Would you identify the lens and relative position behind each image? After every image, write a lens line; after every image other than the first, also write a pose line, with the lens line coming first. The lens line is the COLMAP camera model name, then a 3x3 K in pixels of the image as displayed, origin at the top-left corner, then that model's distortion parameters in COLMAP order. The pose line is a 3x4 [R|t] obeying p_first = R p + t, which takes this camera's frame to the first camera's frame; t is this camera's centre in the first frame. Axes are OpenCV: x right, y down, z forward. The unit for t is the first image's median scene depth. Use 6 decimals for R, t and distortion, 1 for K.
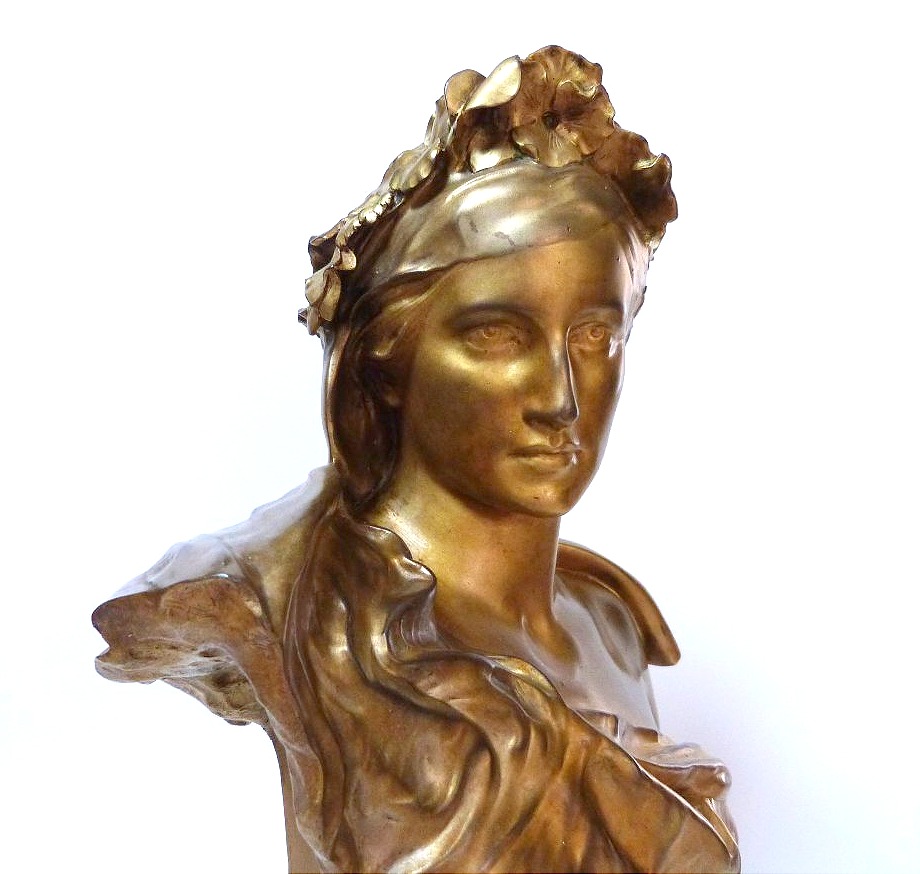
lens RADIAL K [[967.2, 0, 462.3], [0, 967.2, 434.6], [0, 0, 1]] dist [-0.049830, 0.000000]
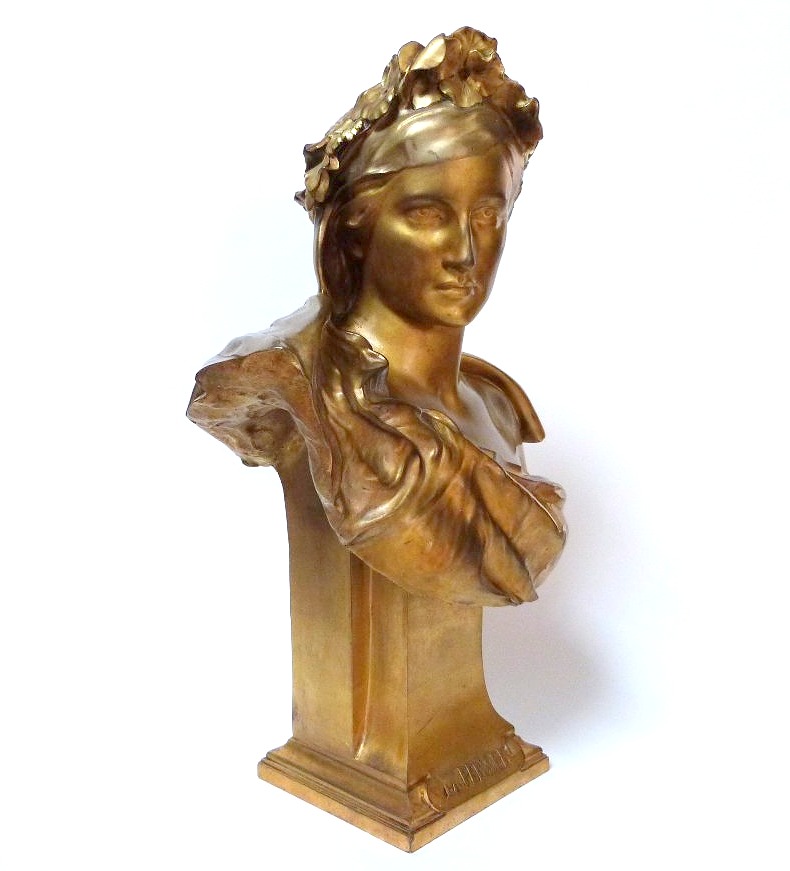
lens RADIAL K [[917.4, 0, 387.0], [0, 917.4, 432.0], [0, 0, 1]] dist [-0.029162, 0.000000]
pose [[0.999852, 0.011200, 0.013069, -0.047741], [-0.013068, 0.988142, 0.152985, 0.025422], [-0.011201, -0.153133, 0.988142, -0.579744]]
